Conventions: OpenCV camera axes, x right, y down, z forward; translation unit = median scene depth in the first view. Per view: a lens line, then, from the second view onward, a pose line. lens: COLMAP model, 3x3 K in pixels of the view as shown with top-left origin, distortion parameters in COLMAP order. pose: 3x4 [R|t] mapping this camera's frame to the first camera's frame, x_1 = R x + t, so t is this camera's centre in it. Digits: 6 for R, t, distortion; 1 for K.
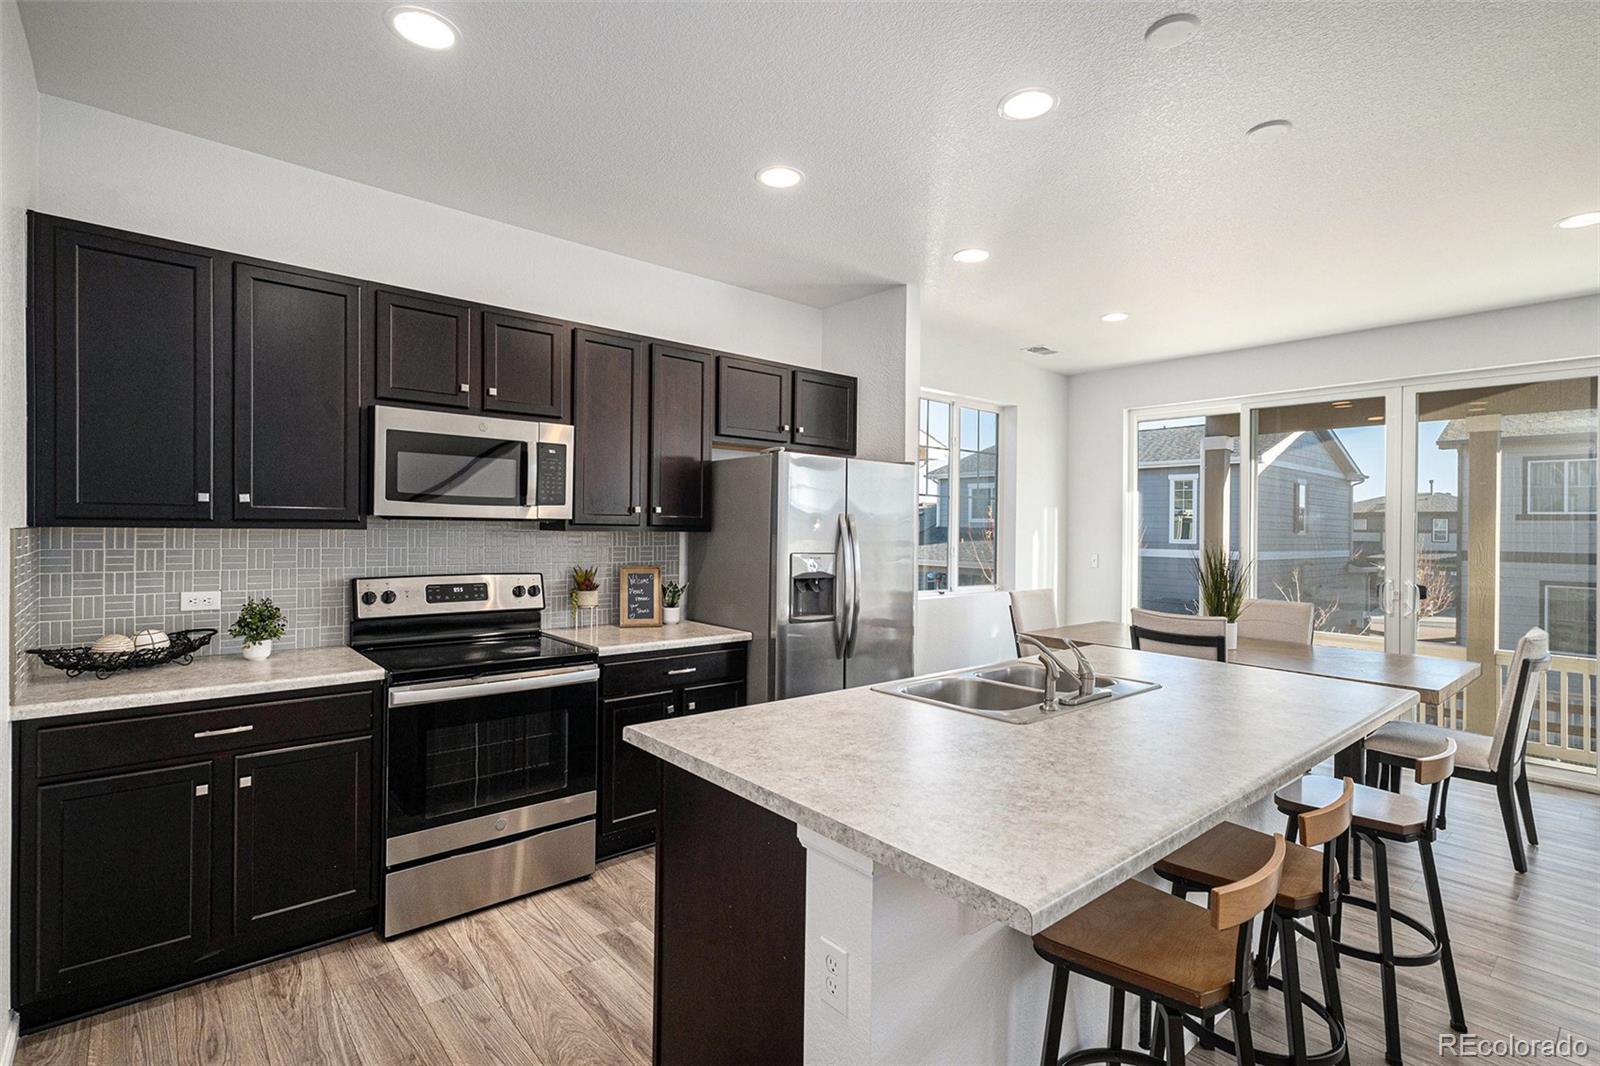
lens RADIAL K [[753.0, 0, 796.6], [0, 753.0, 533.5], [0, 0, 1]] dist [0.002001, 0.001087]
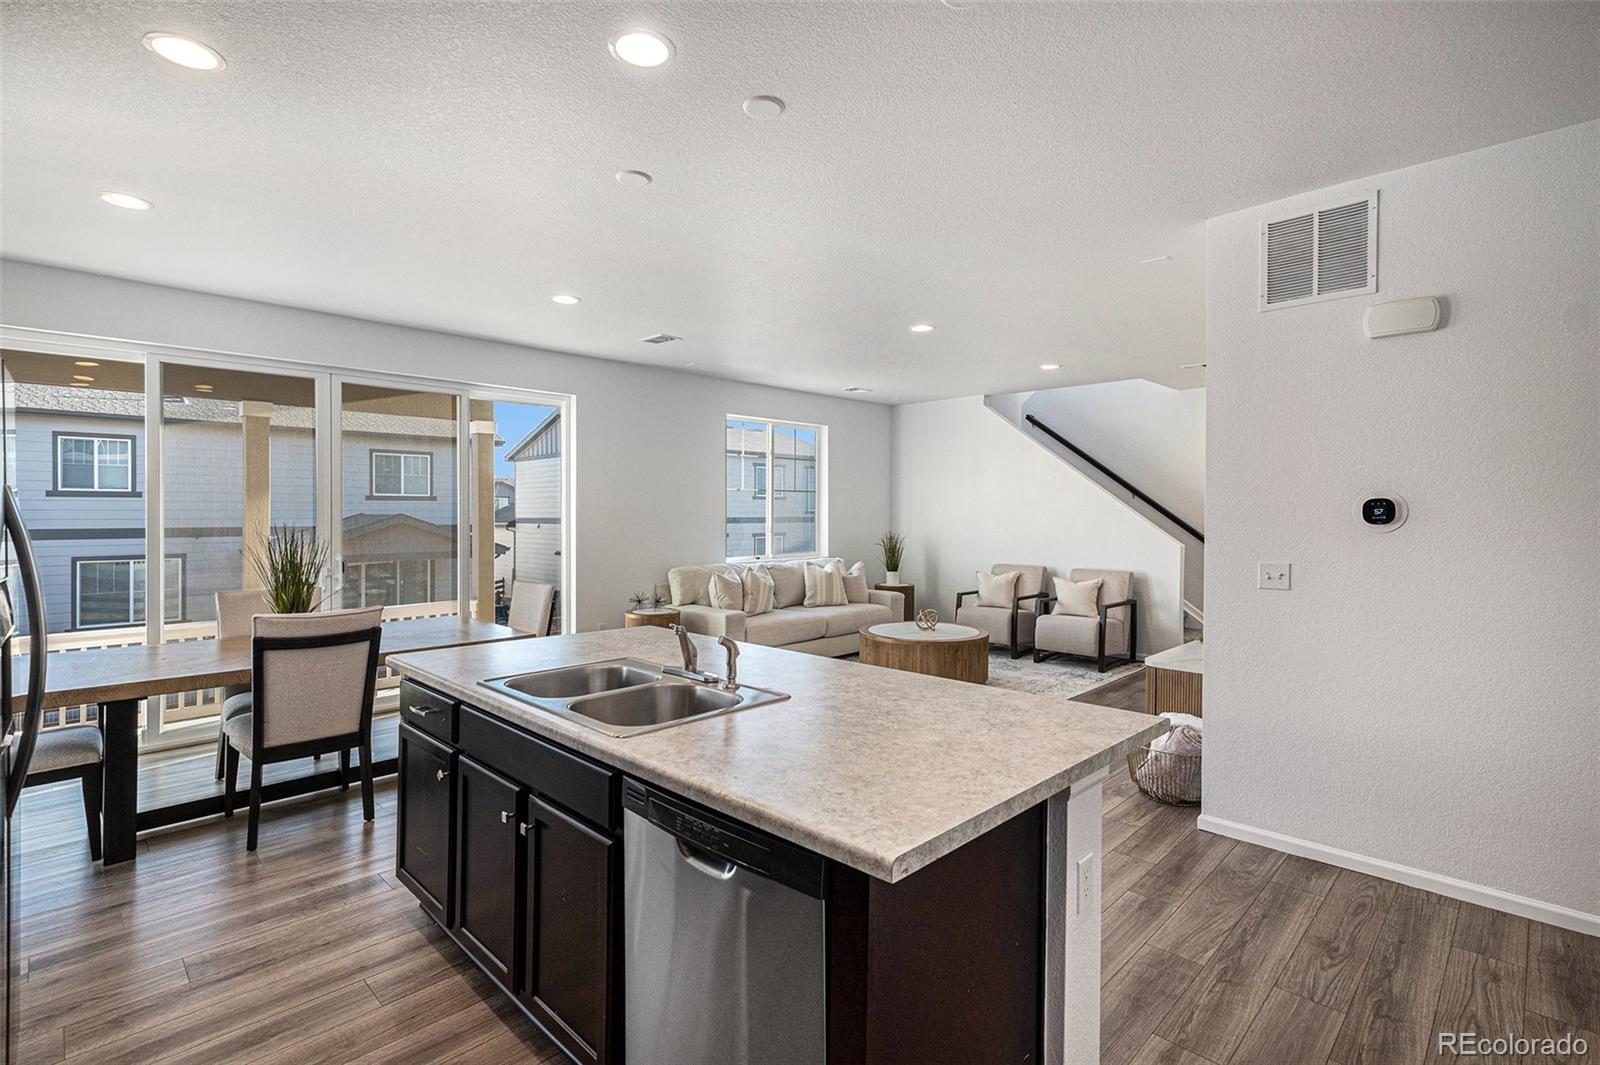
lens RADIAL K [[753.0, 0, 802.7], [0, 753.0, 532.0], [0, 0, 1]] dist [0.002001, 0.001087]
pose [[-0.083551, -0.036958, 0.995818, -0.446253], [0.005489, 0.999280, 0.037547, -0.013813], [-0.996488, 0.008603, -0.083288, 0.620756]]
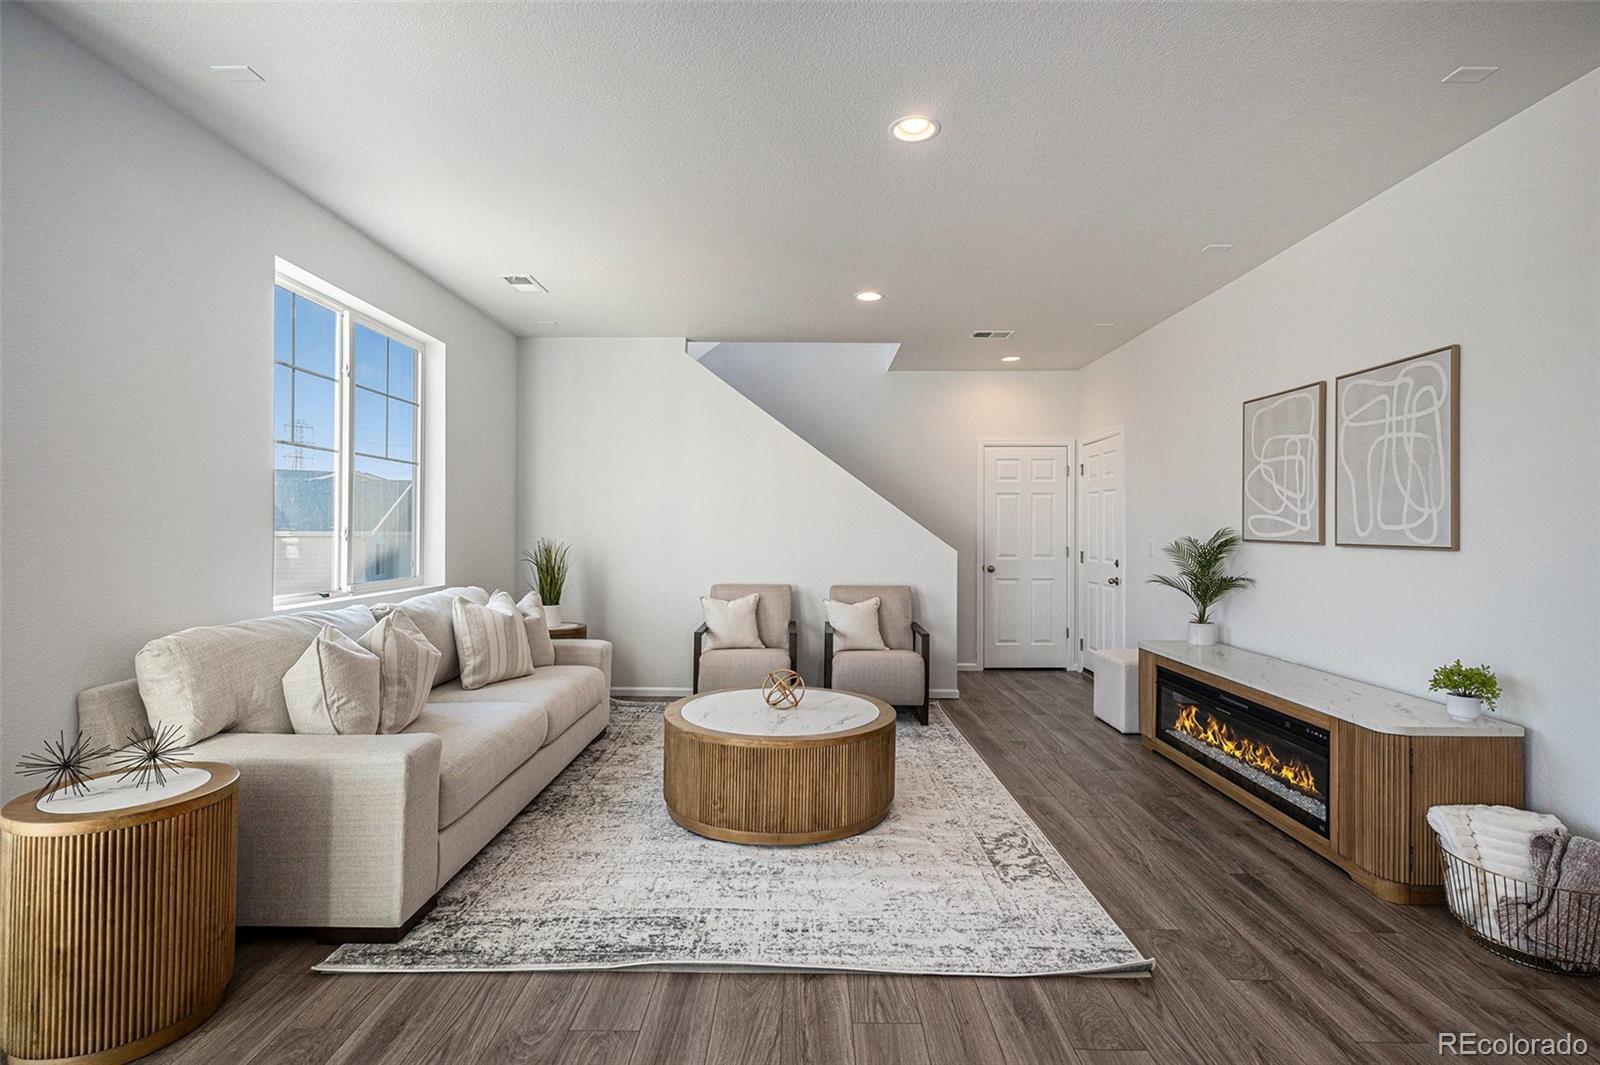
lens RADIAL K [[753.0, 0, 799.5], [0, 753.0, 538.0], [0, 0, 1]] dist [0.002001, 0.001087]
pose [[-0.758058, -0.021484, 0.651833, 0.699950], [-0.009308, 0.999712, 0.022125, 0.042968], [-0.652121, 0.010704, -0.758039, 0.948089]]
